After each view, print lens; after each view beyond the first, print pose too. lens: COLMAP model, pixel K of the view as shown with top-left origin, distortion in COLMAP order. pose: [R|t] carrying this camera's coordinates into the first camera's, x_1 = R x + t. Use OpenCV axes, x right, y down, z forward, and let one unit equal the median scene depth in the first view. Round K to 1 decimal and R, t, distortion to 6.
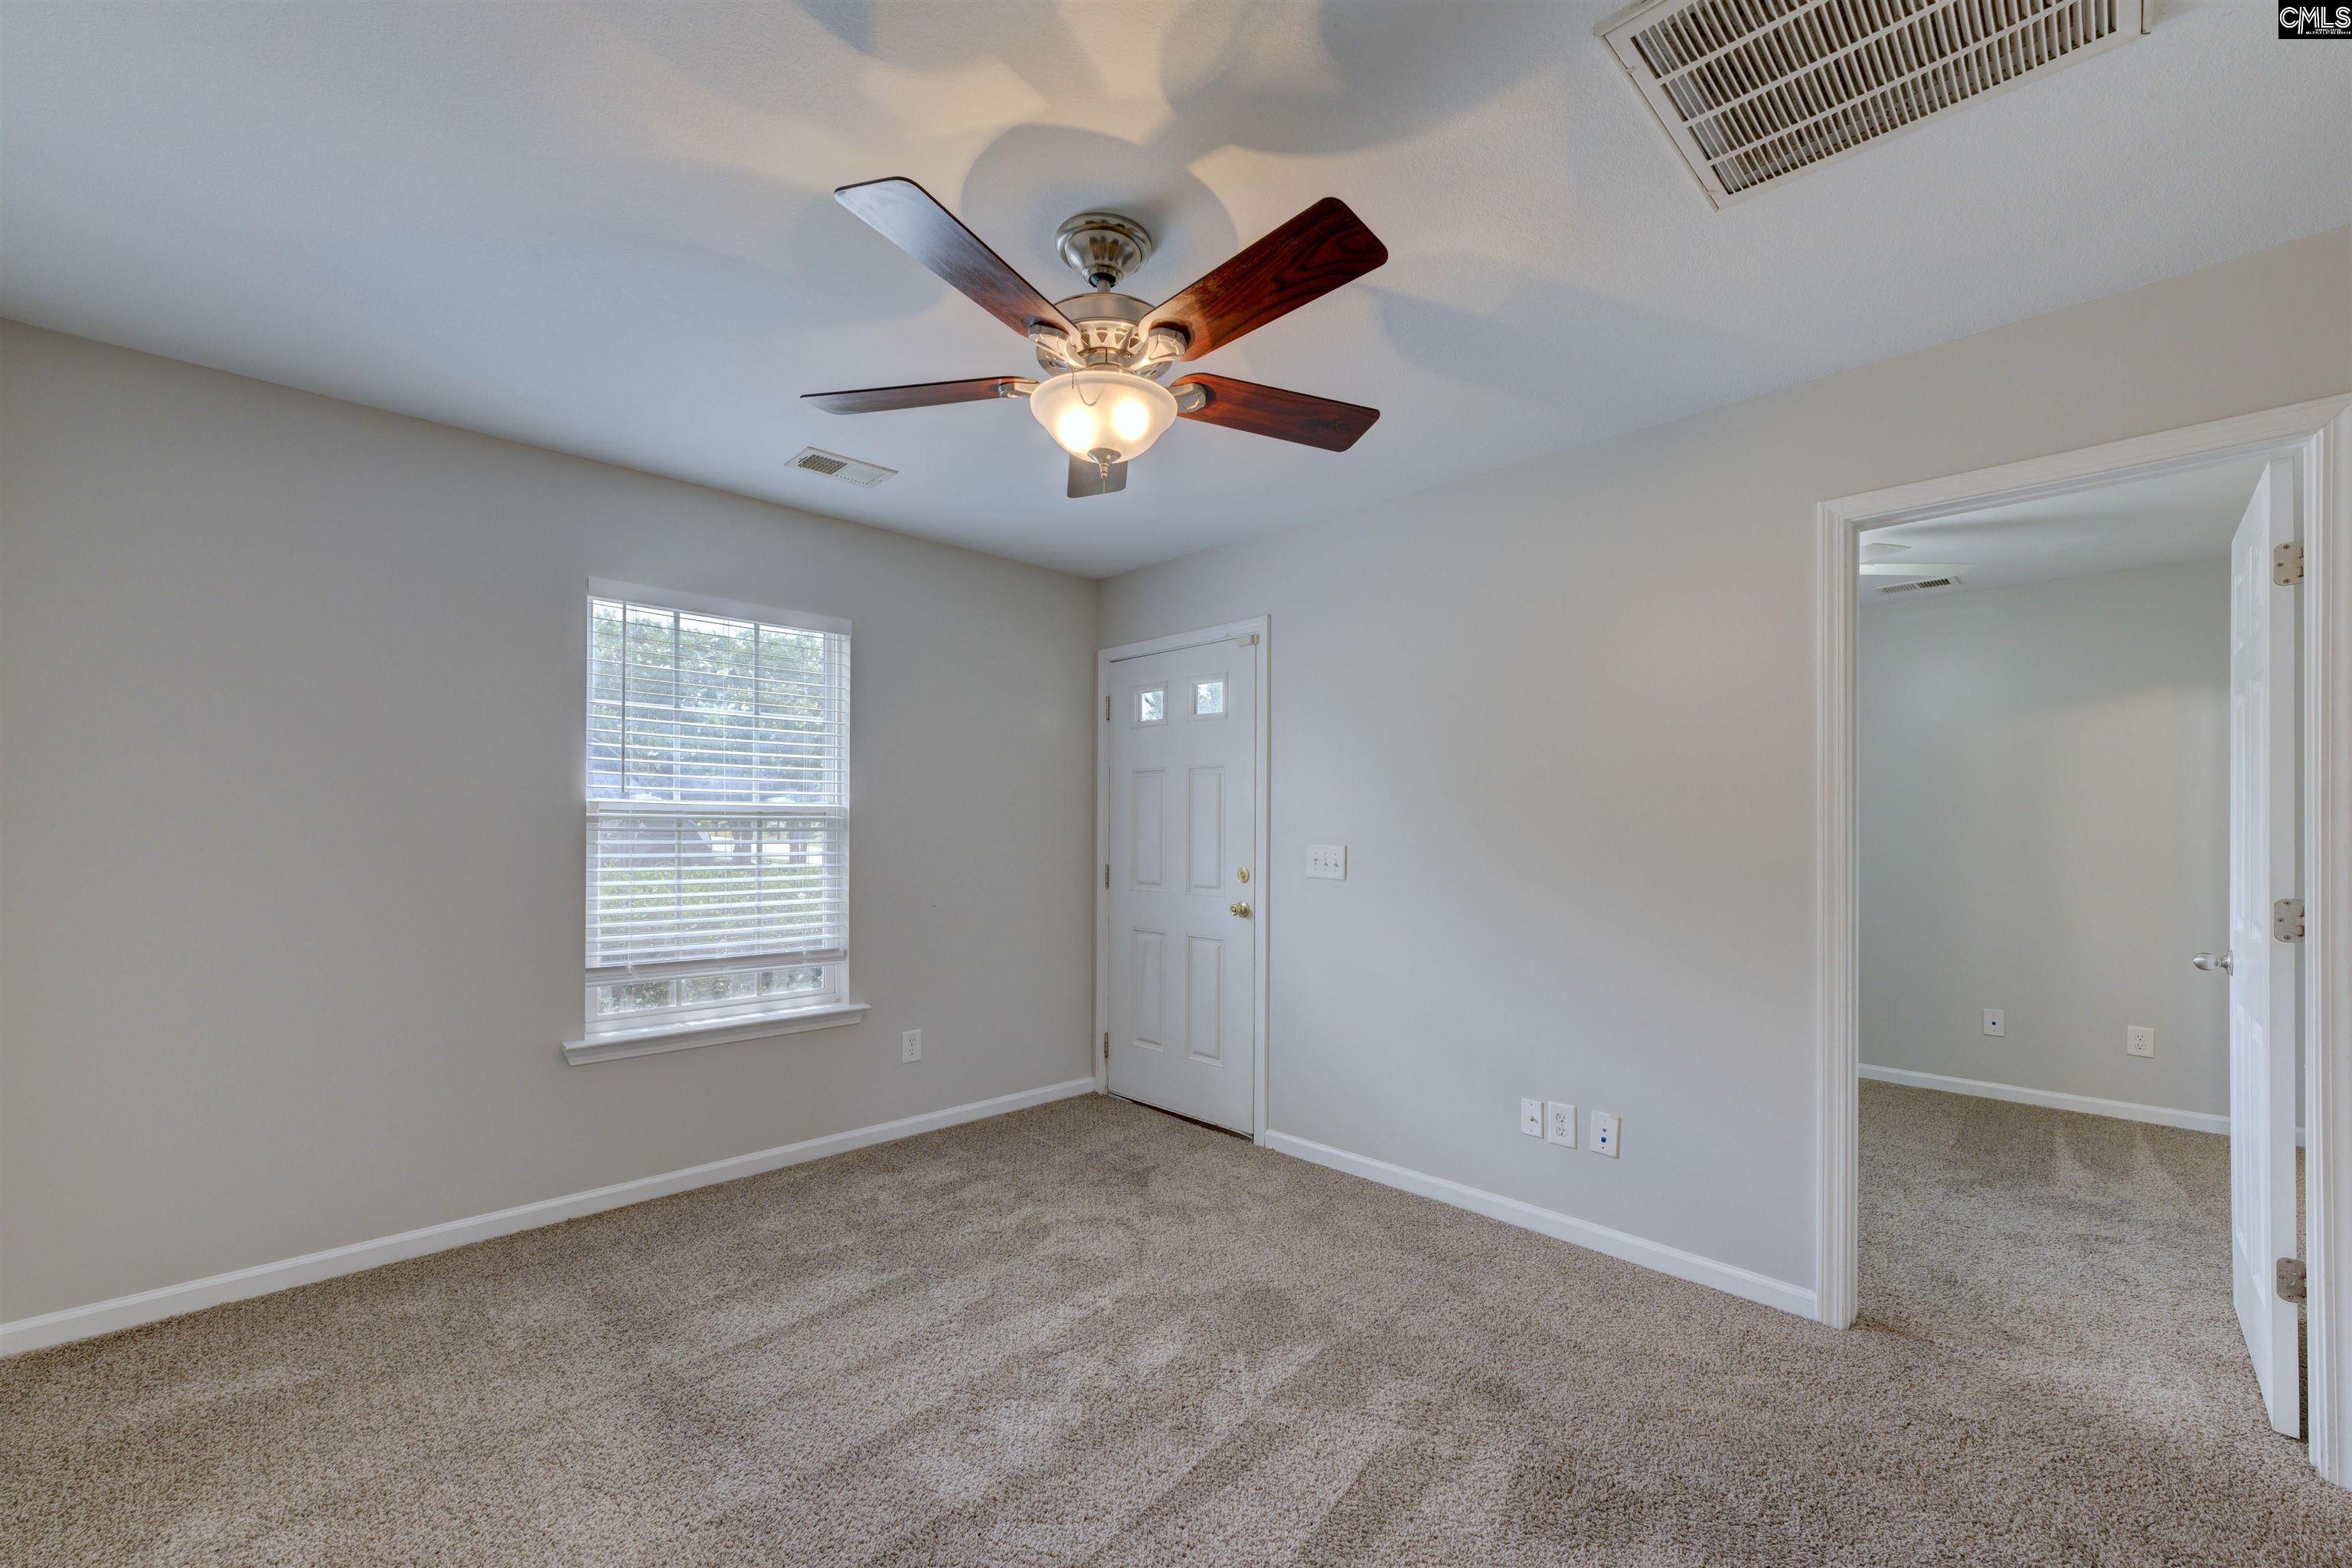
lens RADIAL K [[944.1, 0, 1171.8], [0, 944.1, 826.3], [0, 0, 1]] dist [-0.000564, -0.000043]
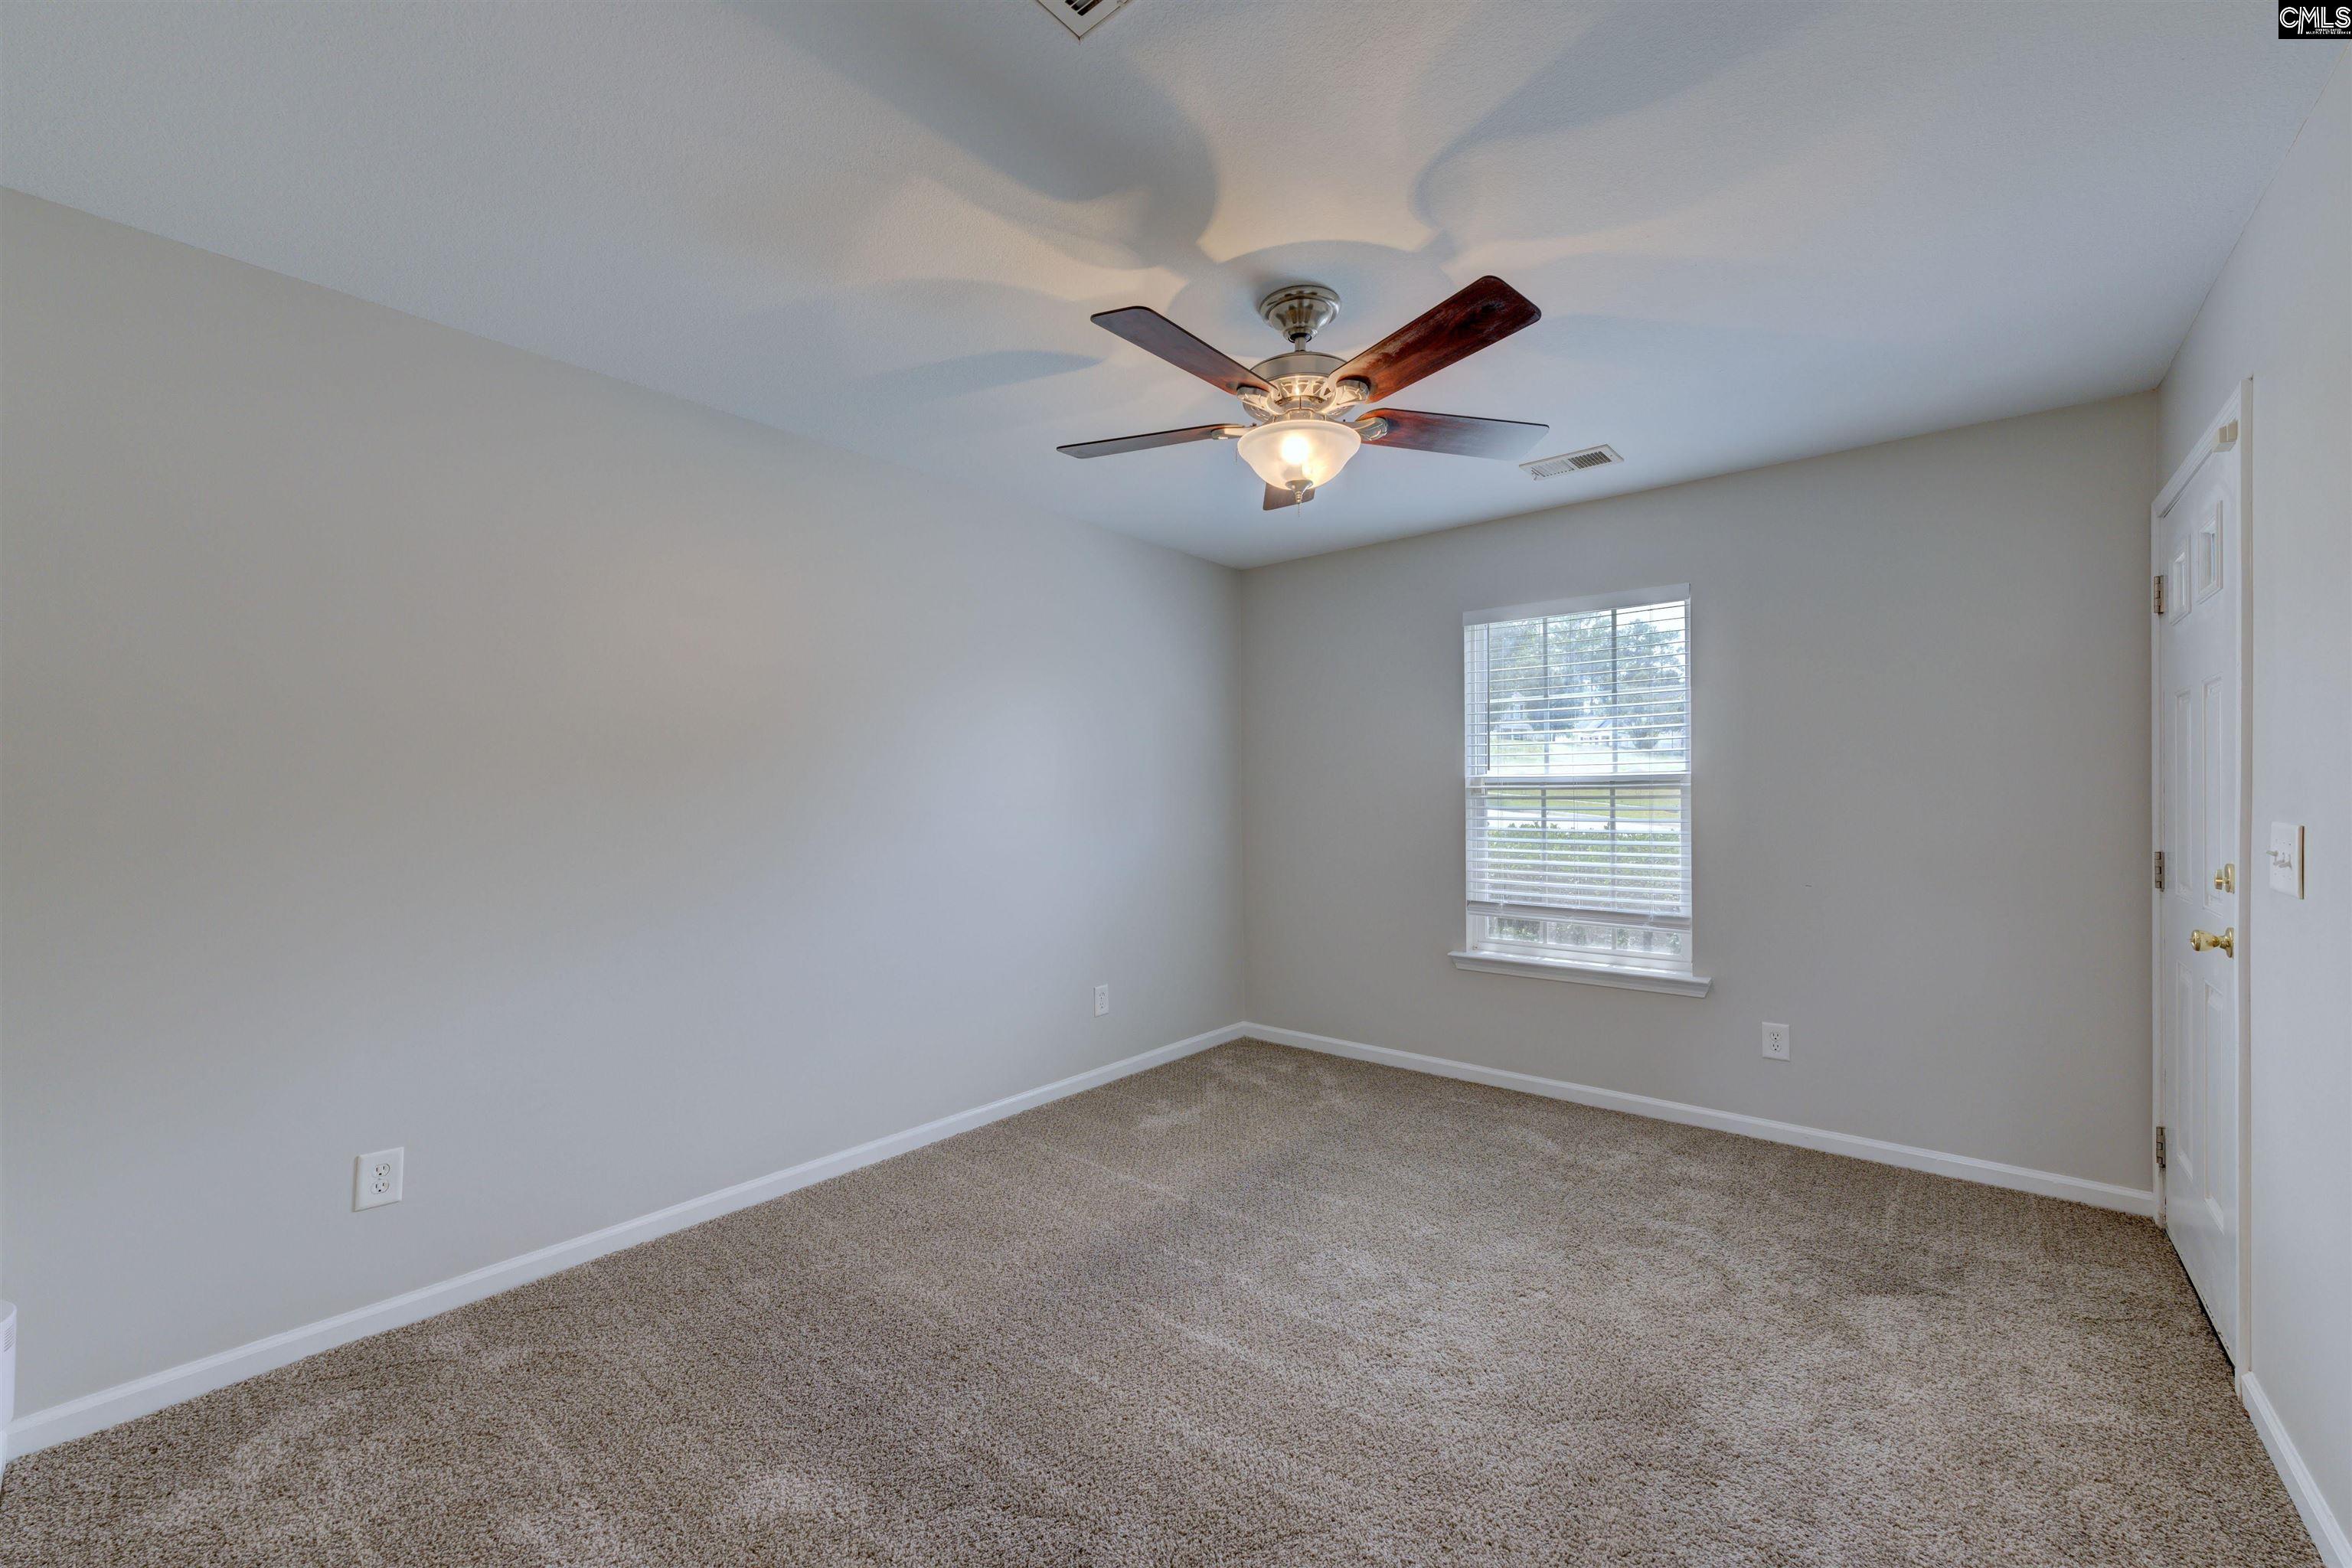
lens RADIAL K [[950.9, 0, 1203.5], [0, 950.9, 787.5], [0, 0, 1]] dist [-0.000101, 0.000135]
pose [[0.106124, -0.015003, -0.994240, 0.640449], [0.008959, 0.999860, -0.014131, 0.003478], [0.994313, -0.007407, 0.106244, 0.428505]]
